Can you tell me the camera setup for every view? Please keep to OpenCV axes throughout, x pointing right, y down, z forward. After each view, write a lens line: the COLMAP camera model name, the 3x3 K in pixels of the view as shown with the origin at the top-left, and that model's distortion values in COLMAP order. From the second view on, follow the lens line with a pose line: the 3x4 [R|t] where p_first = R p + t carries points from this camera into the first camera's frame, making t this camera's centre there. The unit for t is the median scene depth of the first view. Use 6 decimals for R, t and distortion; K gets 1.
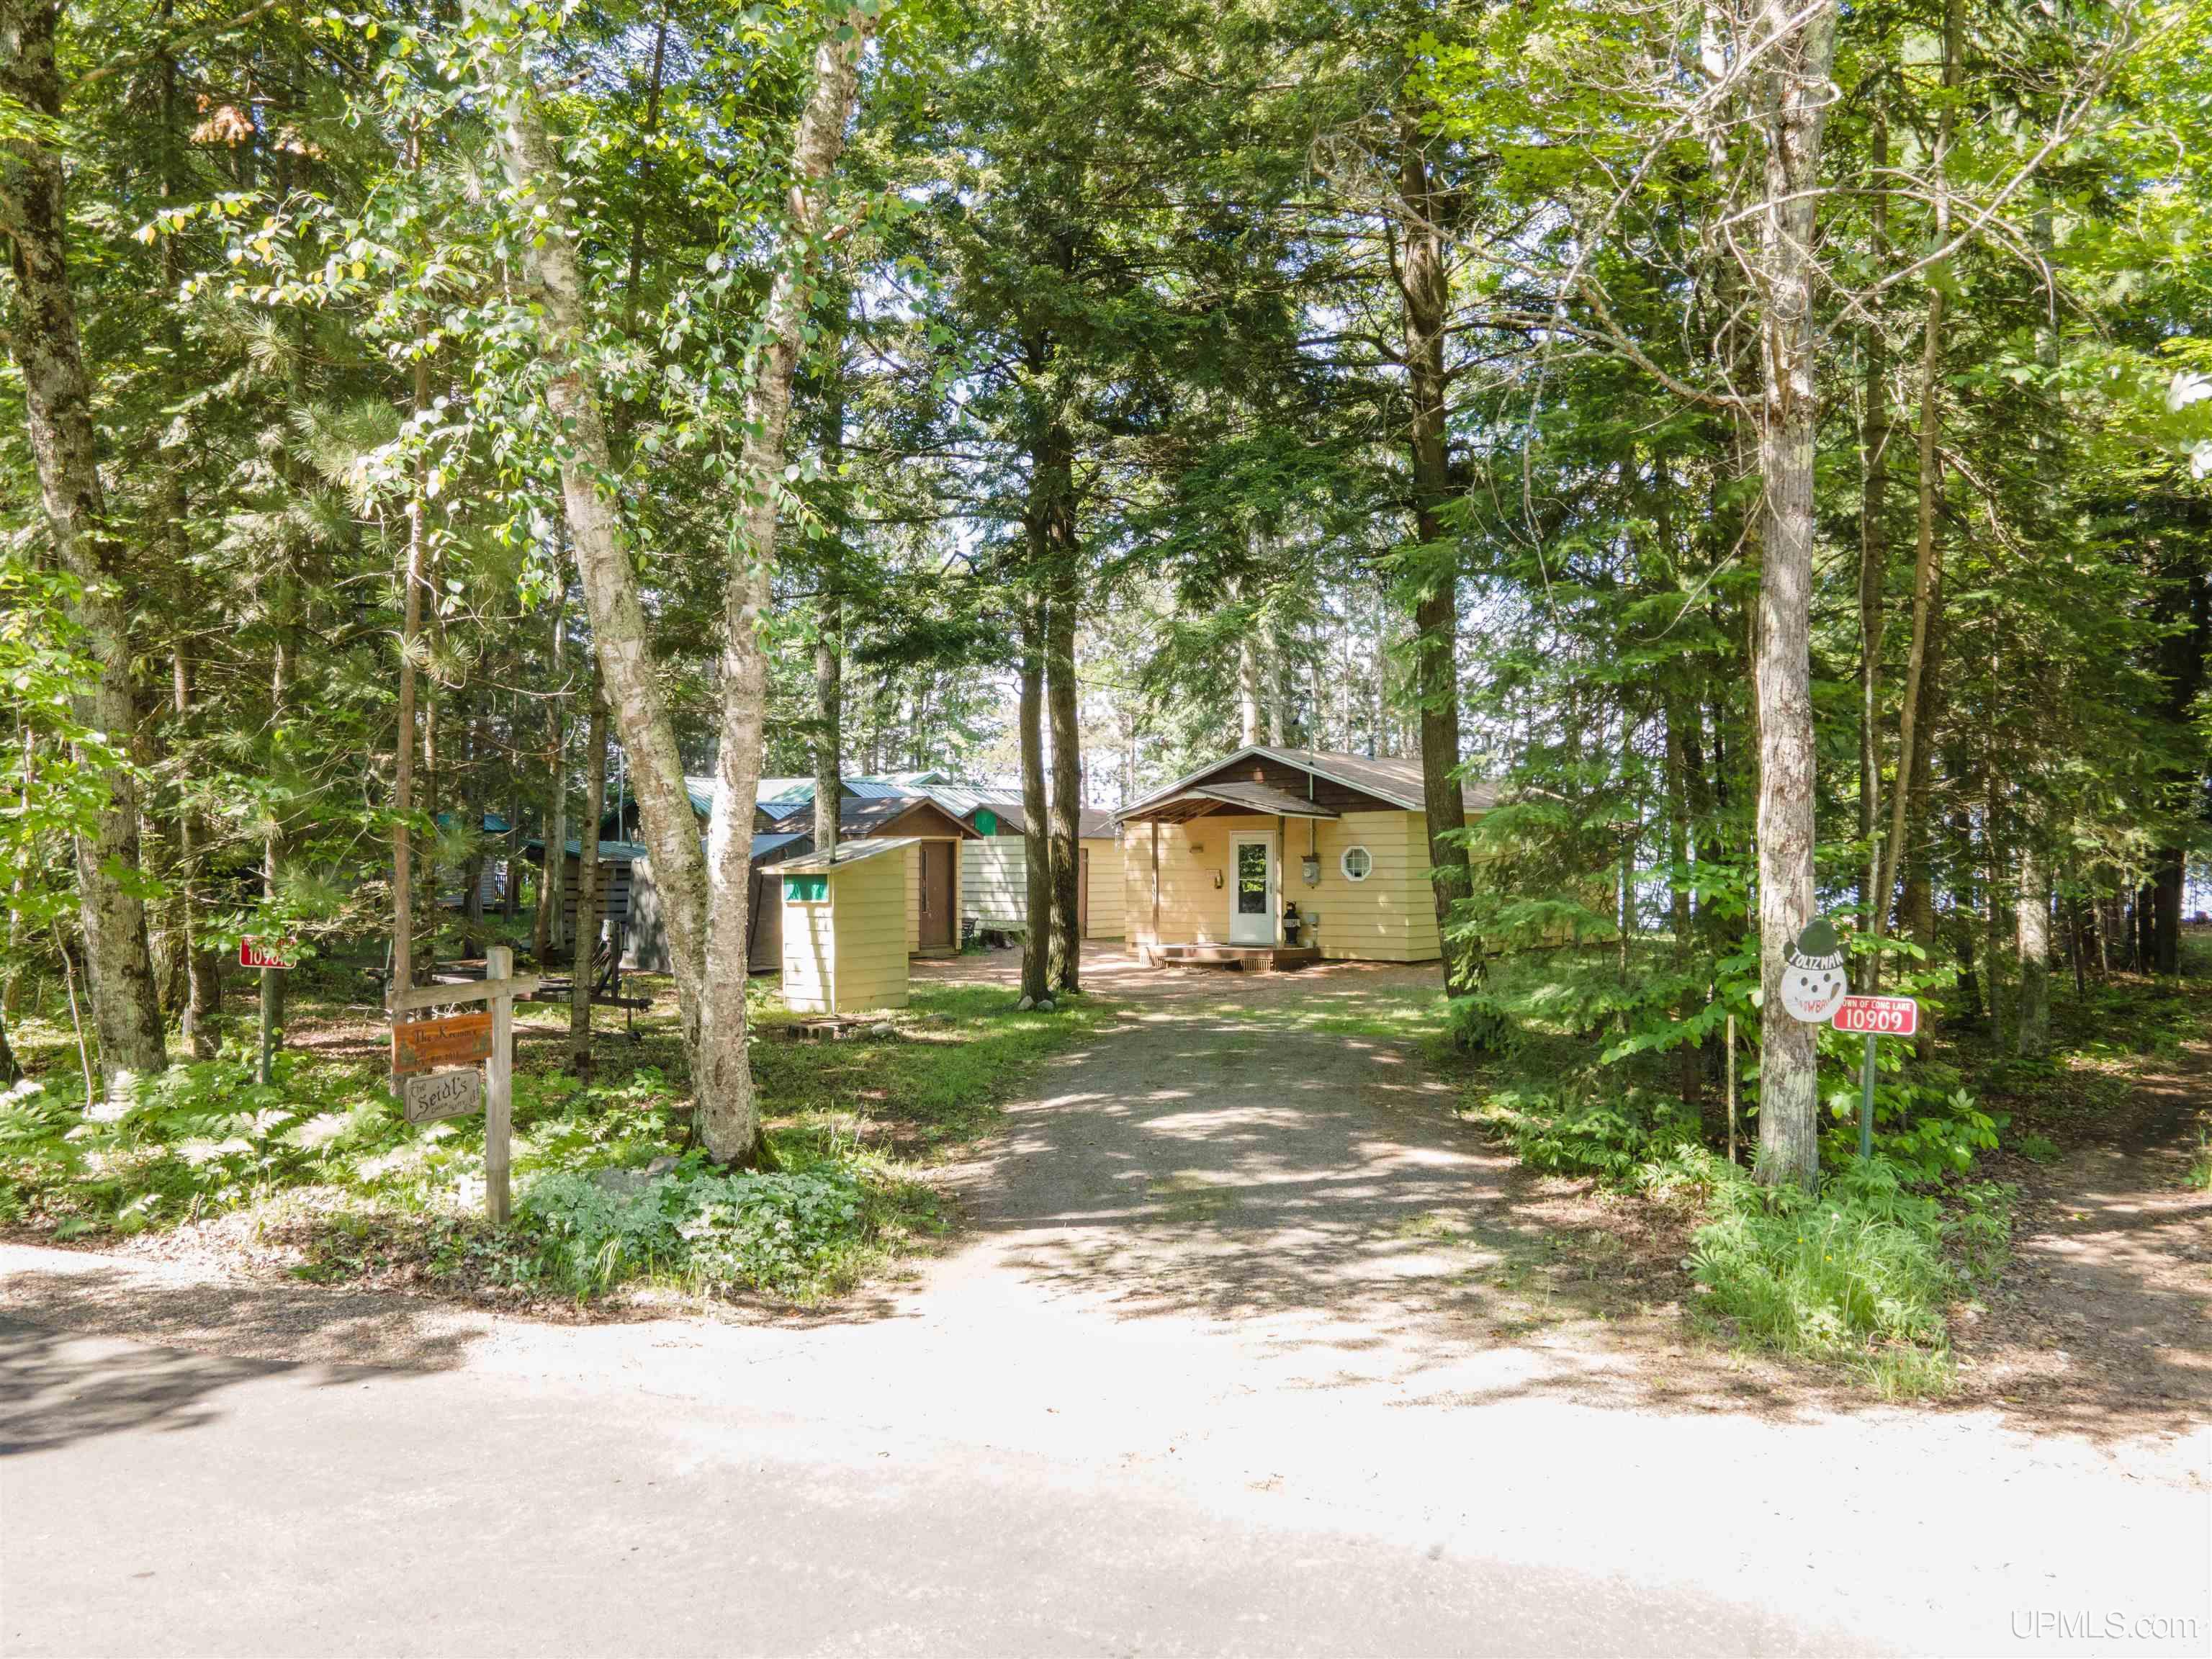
lens RADIAL K [[1566.6, 0, 1100.8], [0, 1566.6, 830.5], [0, 0, 1]] dist [0.007024, 0.002096]
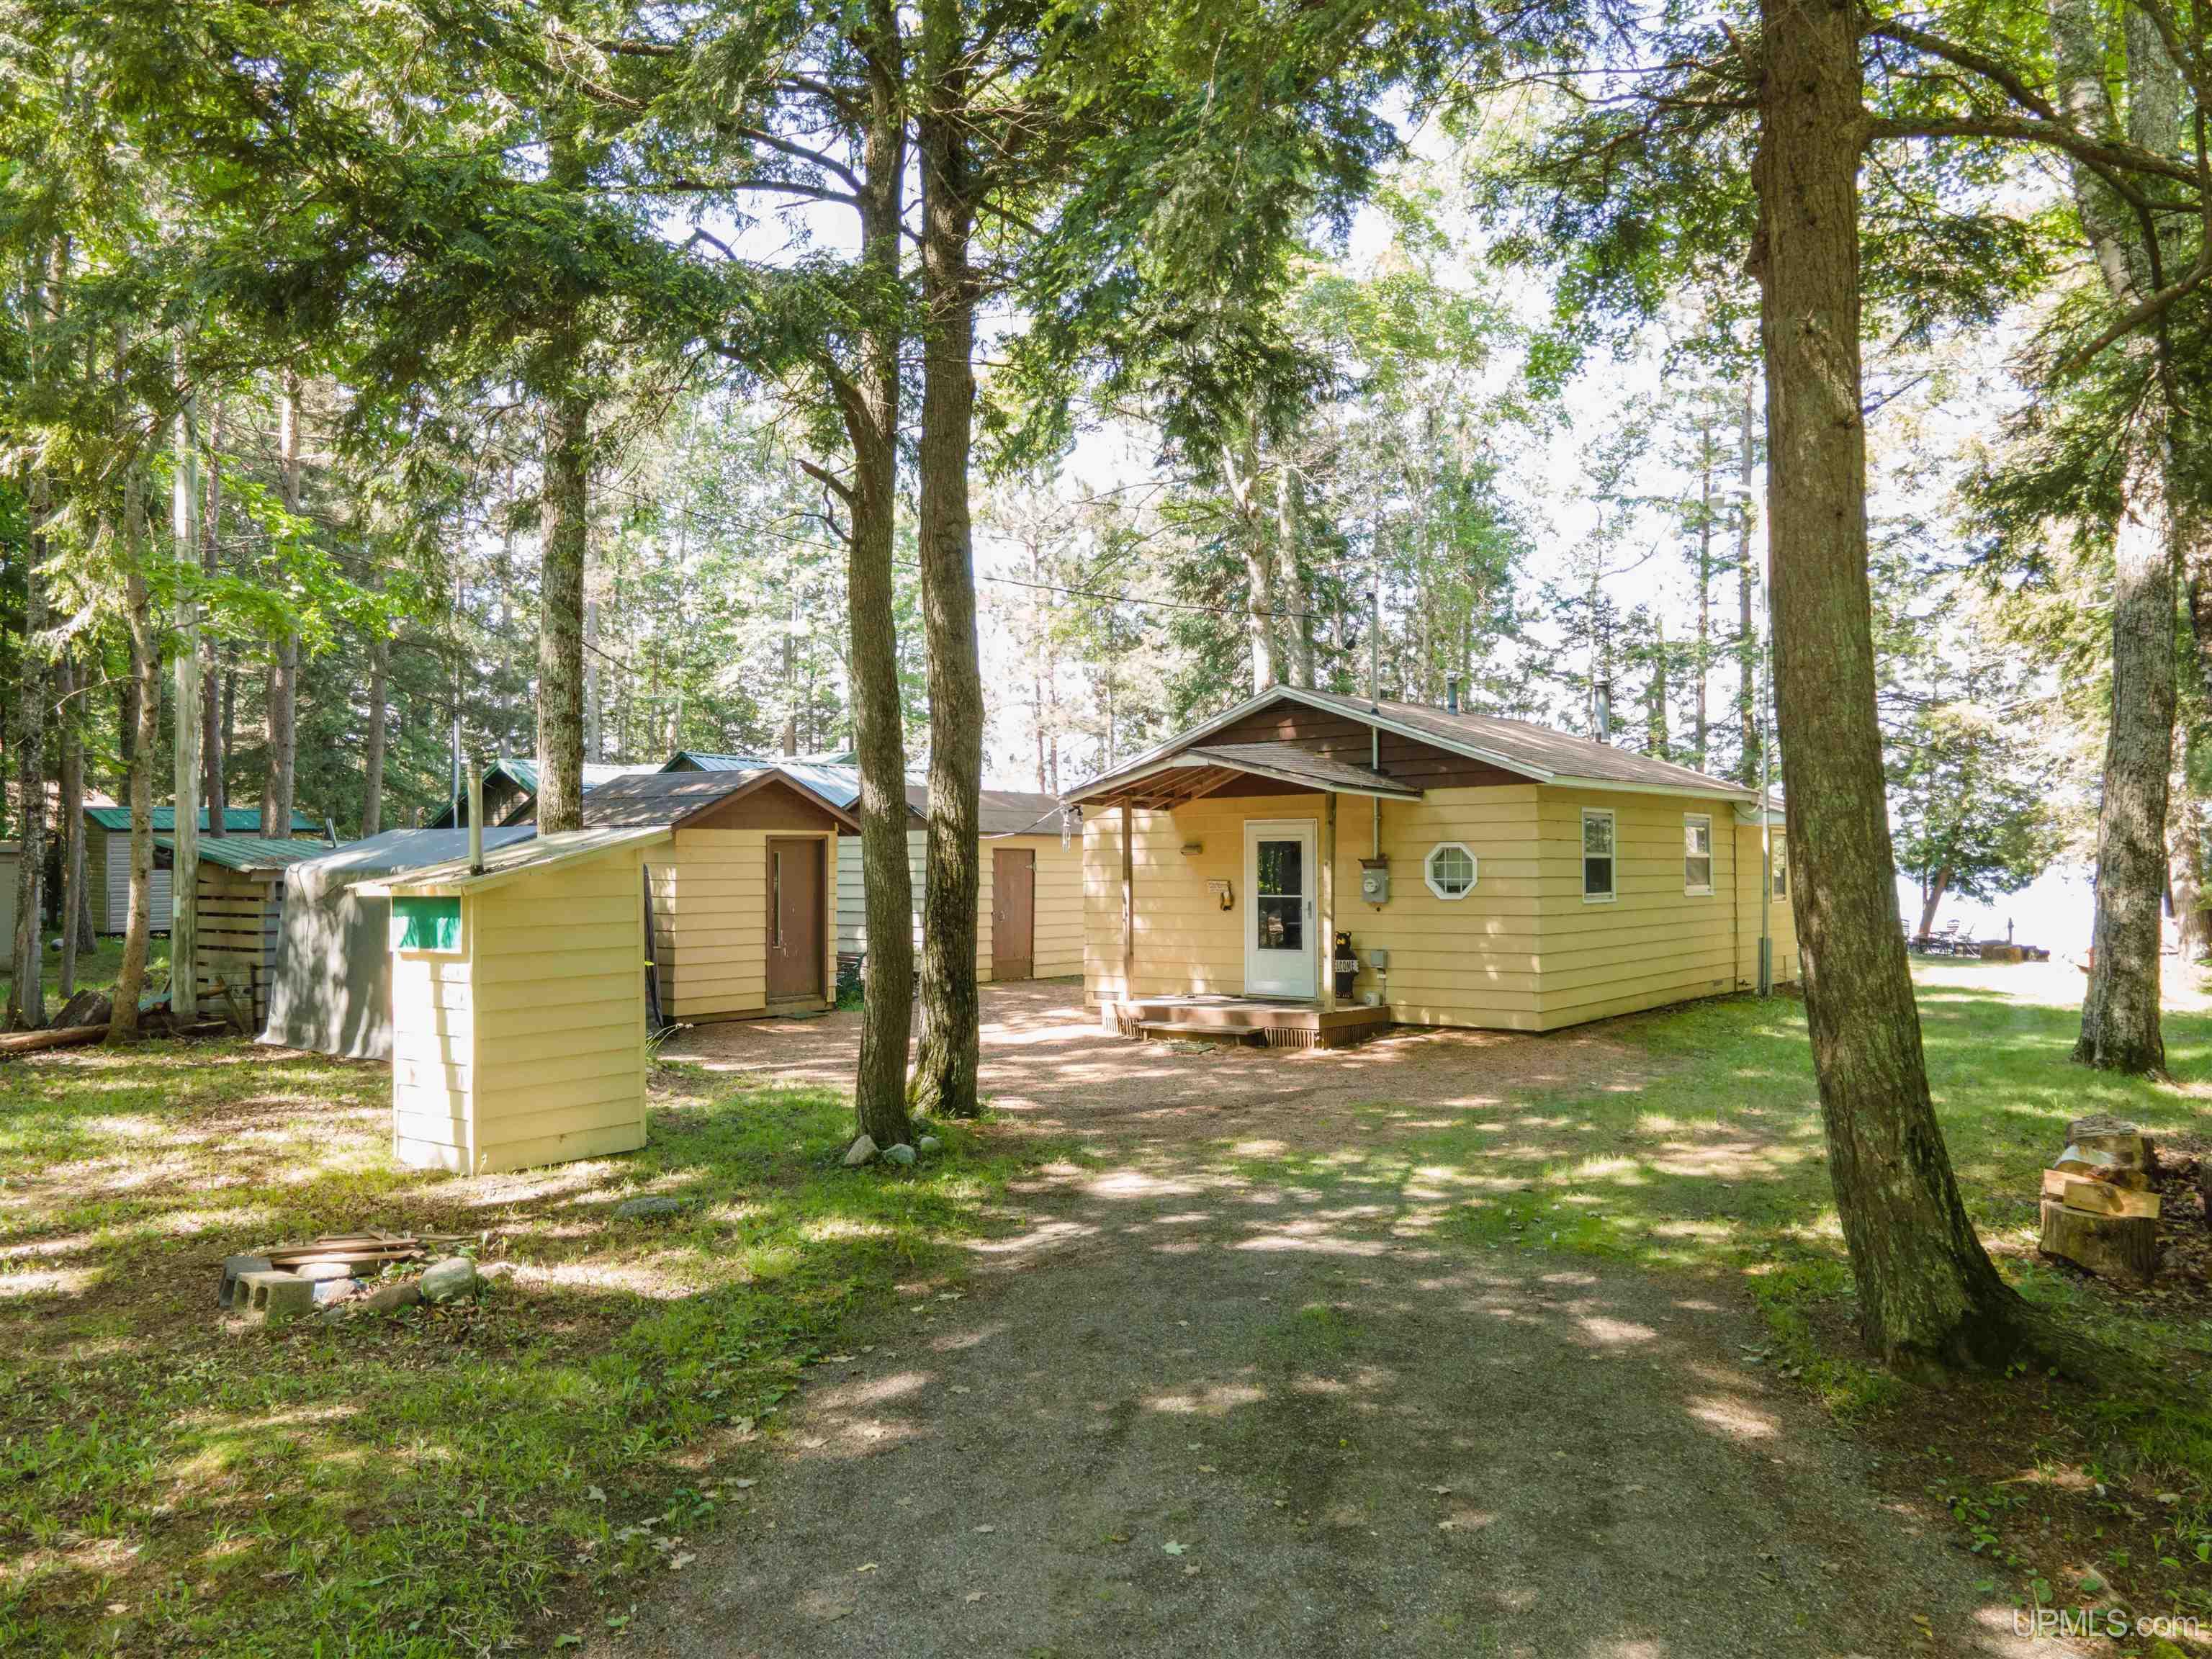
lens RADIAL K [[1566.6, 0, 1102.1], [0, 1566.6, 825.5], [0, 0, 1]] dist [0.007024, 0.002096]
pose [[0.999969, -0.002543, 0.007515, 0.020413], [0.002590, 0.999977, -0.006283, 0.006856], [-0.007498, 0.006302, 0.999952, 0.380375]]
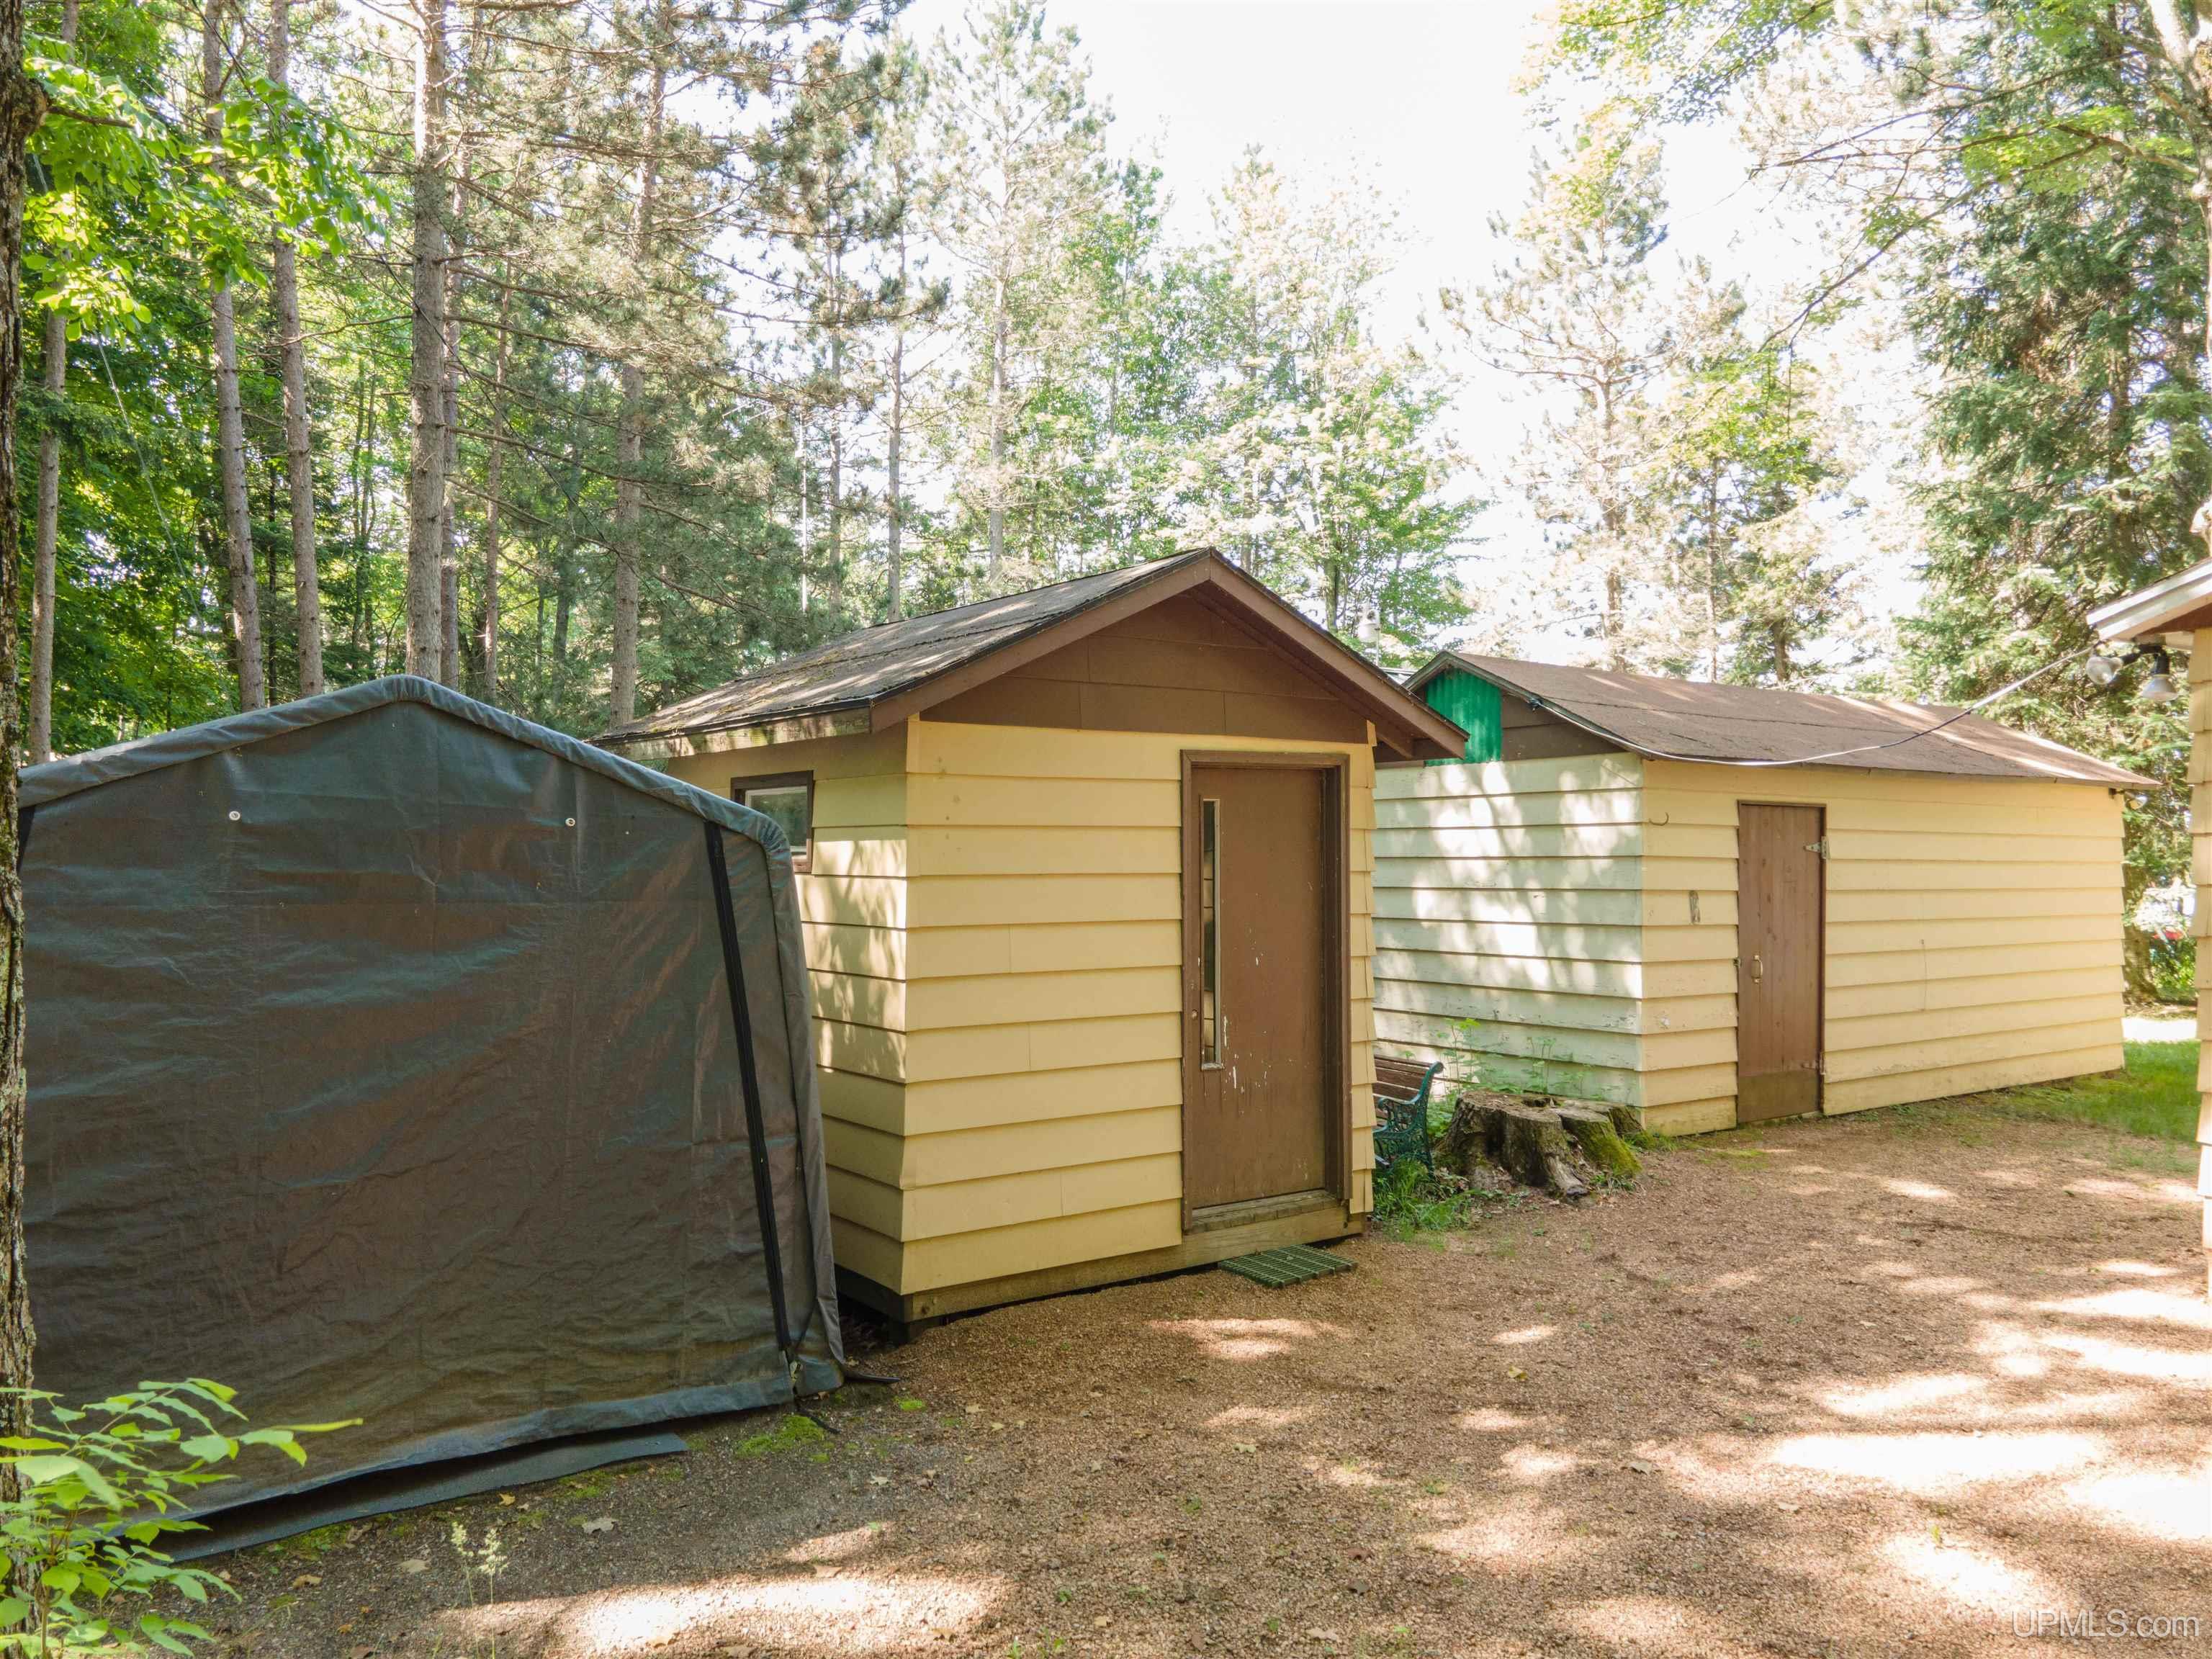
lens RADIAL K [[1566.6, 0, 1097.9], [0, 1566.6, 832.7], [0, 0, 1]] dist [0.007024, 0.002096]
pose [[0.958837, -0.006435, -0.283884, -0.068216], [0.006457, 0.999979, -0.000858, 0.019486], [0.283884, -0.001011, 0.958858, 0.848160]]
